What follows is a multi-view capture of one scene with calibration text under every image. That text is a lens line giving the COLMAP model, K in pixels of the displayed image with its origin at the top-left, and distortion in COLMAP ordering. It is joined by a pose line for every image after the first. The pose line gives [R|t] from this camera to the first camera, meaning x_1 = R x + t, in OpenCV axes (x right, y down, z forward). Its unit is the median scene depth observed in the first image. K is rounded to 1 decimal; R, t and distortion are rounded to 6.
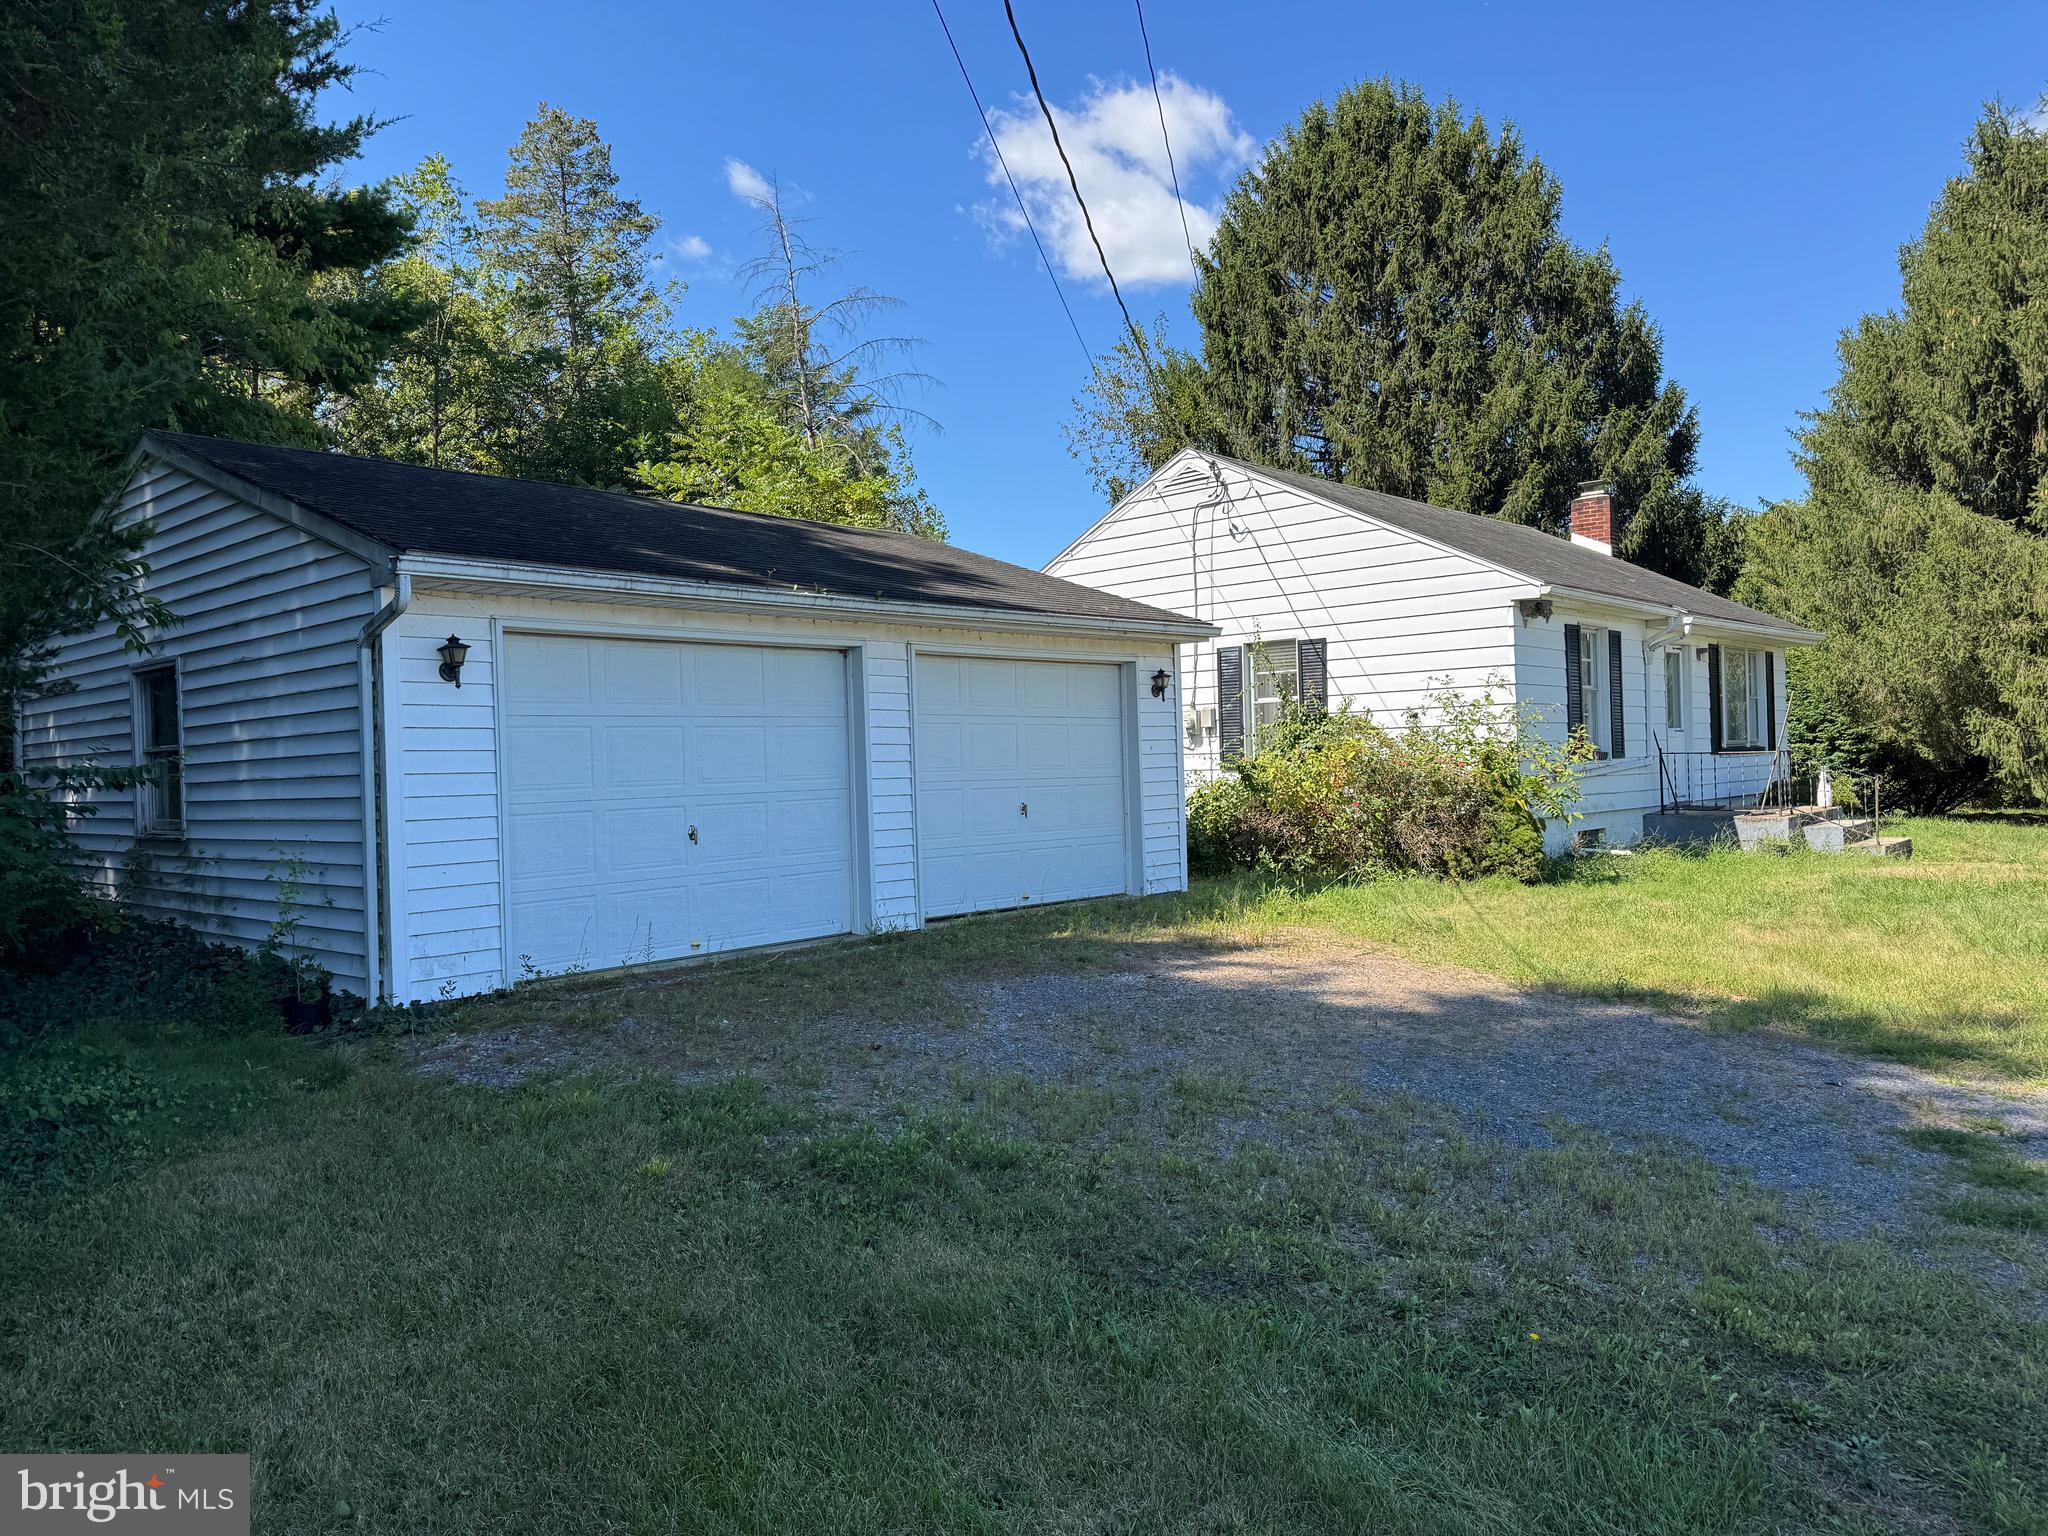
lens RADIAL K [[1444.5, 0, 1030.4], [0, 1444.5, 766.6], [0, 0, 1]] dist [0.078961, -0.083768]
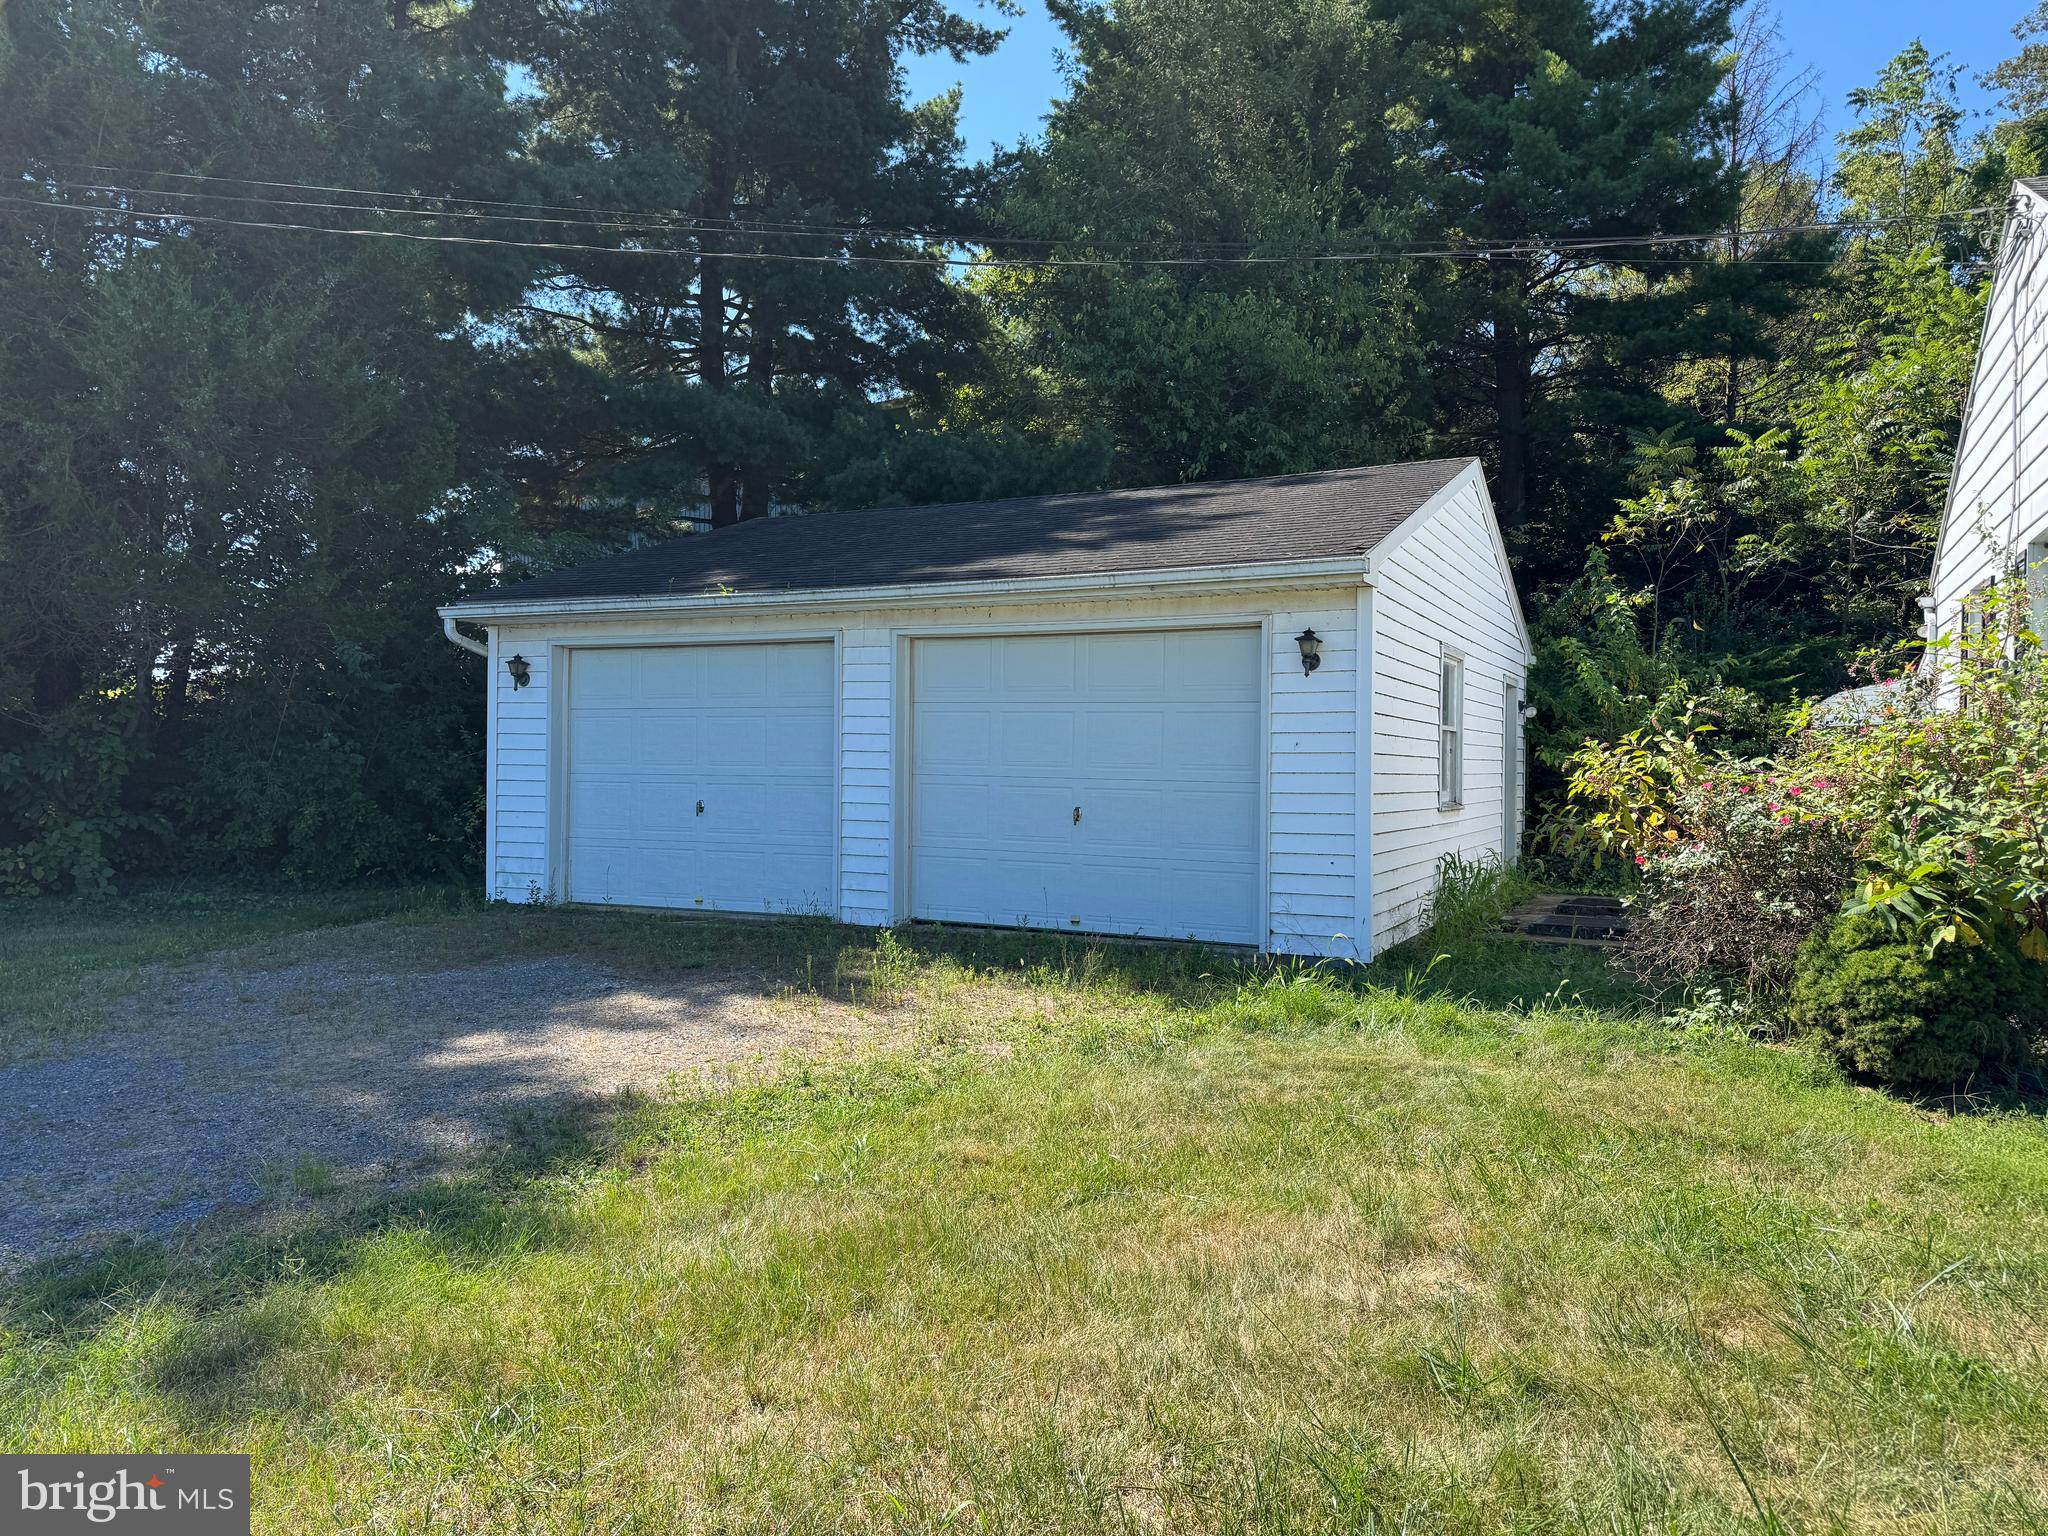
lens RADIAL K [[1444.5, 0, 1070.7], [0, 1444.5, 751.0], [0, 0, 1]] dist [0.078961, -0.083768]
pose [[0.283533, 0.028011, -0.958553, 0.762387], [-0.017557, 0.999557, 0.024016, -0.025065], [0.958802, 0.010020, 0.283900, 0.729220]]
